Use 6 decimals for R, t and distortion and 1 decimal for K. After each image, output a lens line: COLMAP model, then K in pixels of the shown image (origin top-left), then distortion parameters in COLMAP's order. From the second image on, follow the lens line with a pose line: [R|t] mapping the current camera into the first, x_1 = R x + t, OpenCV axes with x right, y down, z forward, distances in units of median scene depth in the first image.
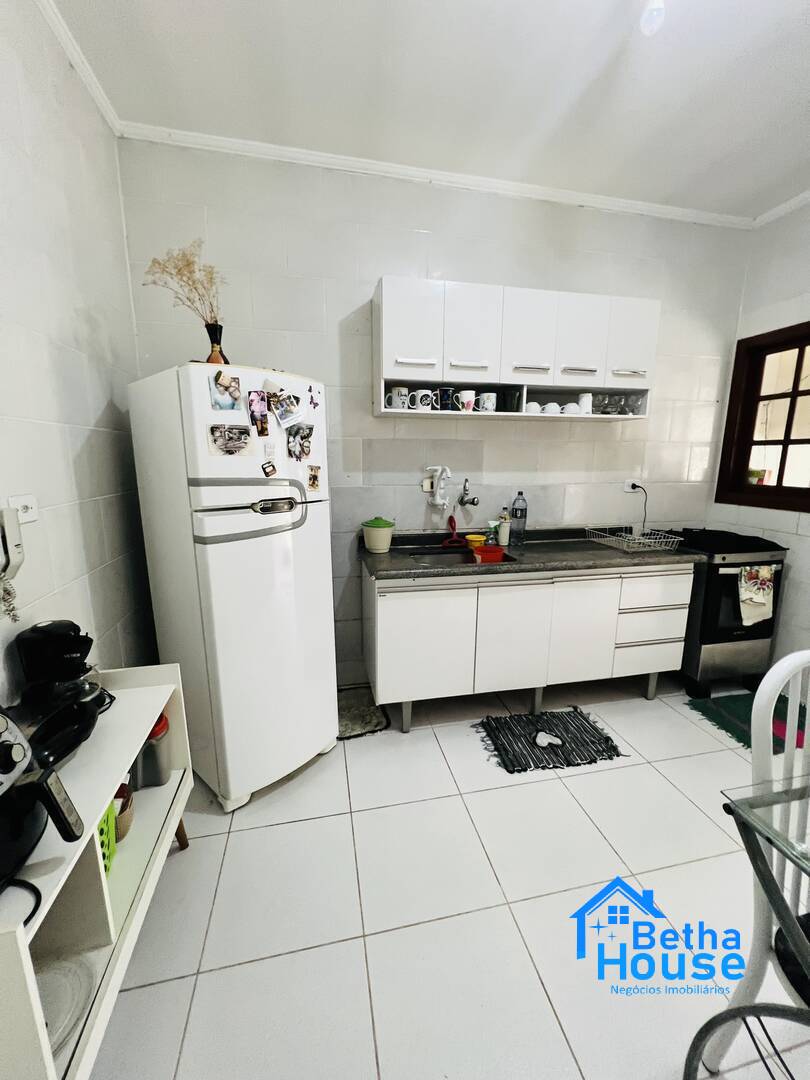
lens RADIAL K [[431.9, 0, 407.0], [0, 431.9, 537.8], [0, 0, 1]] dist [-0.001471, 0.000476]
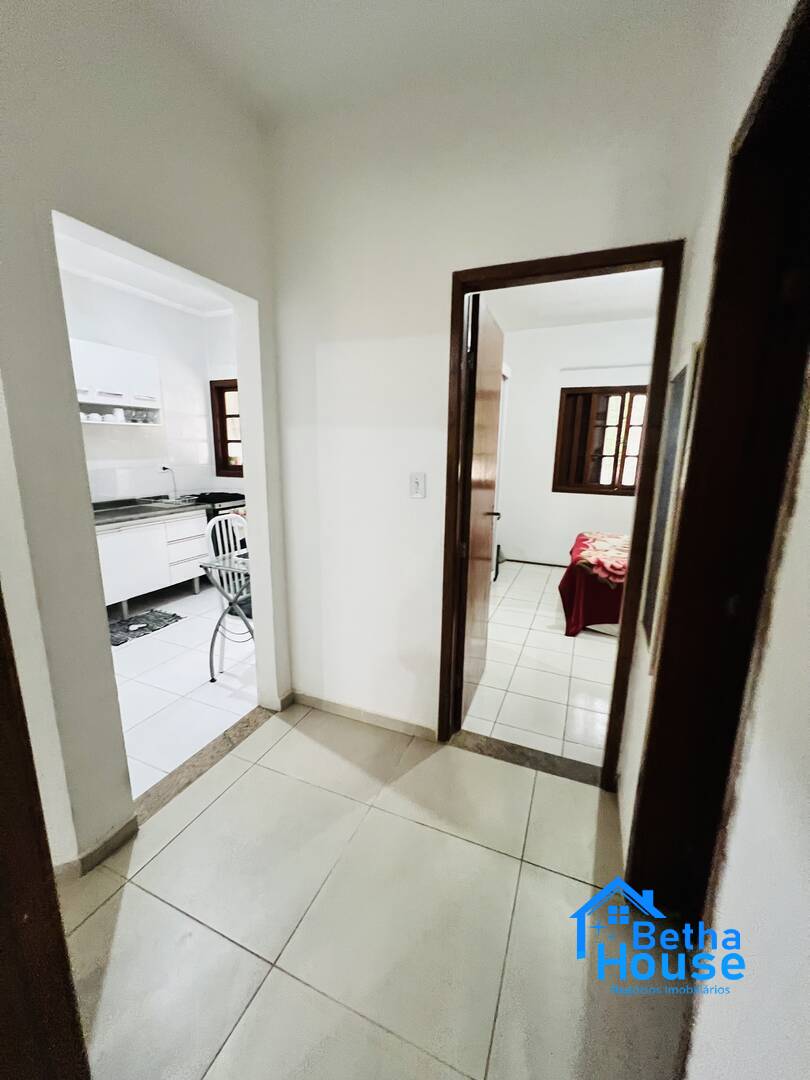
lens RADIAL K [[431.9, 0, 406.5], [0, 431.9, 539.4], [0, 0, 1]] dist [-0.001471, 0.000476]
pose [[0.575450, -0.166408, 0.800728, -0.303282], [0.138475, 0.984769, 0.105139, 0.105703], [-0.806028, 0.050379, 0.589729, -0.713090]]
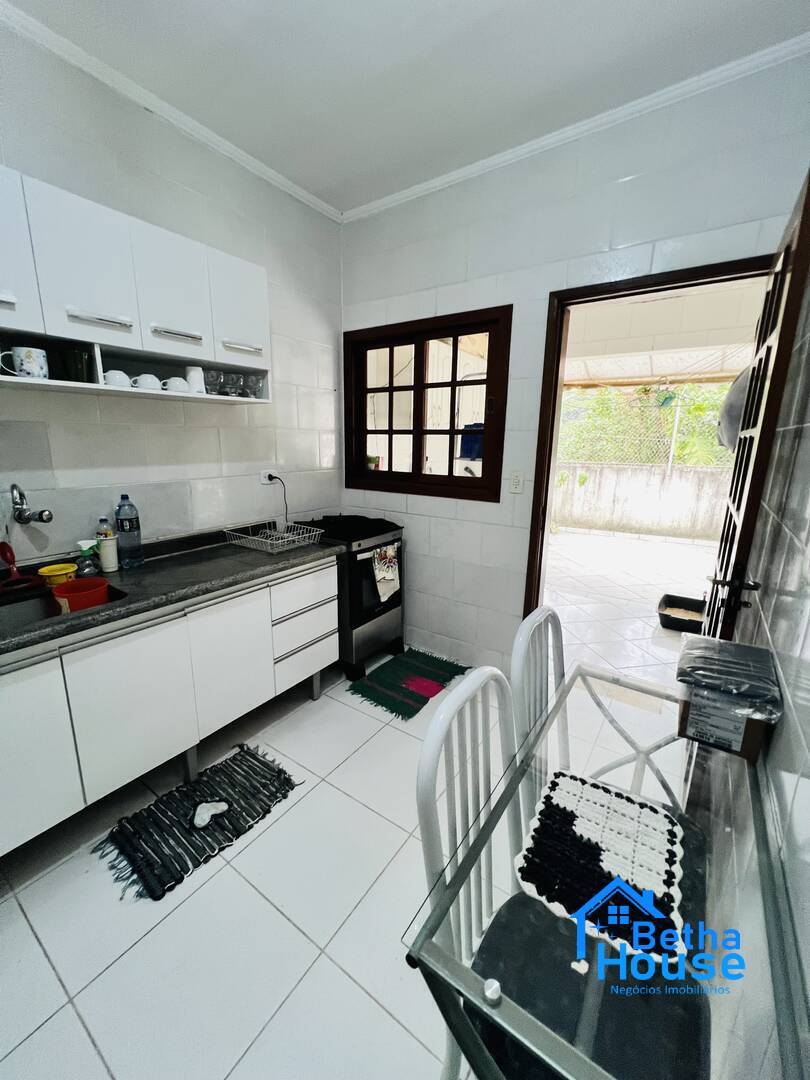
lens RADIAL K [[431.9, 0, 404.8], [0, 431.9, 538.3], [0, 0, 1]] dist [-0.001471, 0.000476]
pose [[0.728523, -0.148201, 0.668798, 0.120675], [0.116547, 0.988898, 0.092178, -0.051302], [-0.675034, 0.010792, 0.737708, 0.158482]]
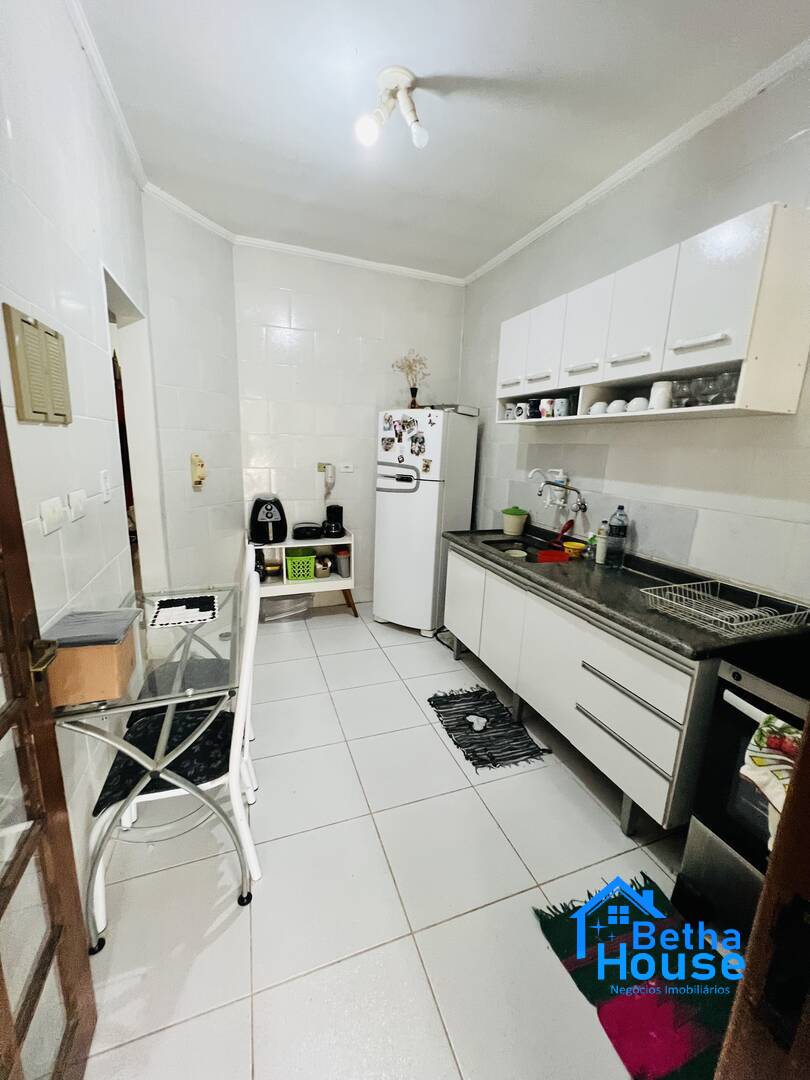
lens RADIAL K [[431.9, 0, 406.0], [0, 431.9, 538.3], [0, 0, 1]] dist [-0.001471, 0.000476]
pose [[0.141765, 0.209408, -0.967497, 1.133809], [-0.221037, 0.959388, 0.175264, -0.110855], [0.964907, 0.189006, 0.182295, 0.497187]]
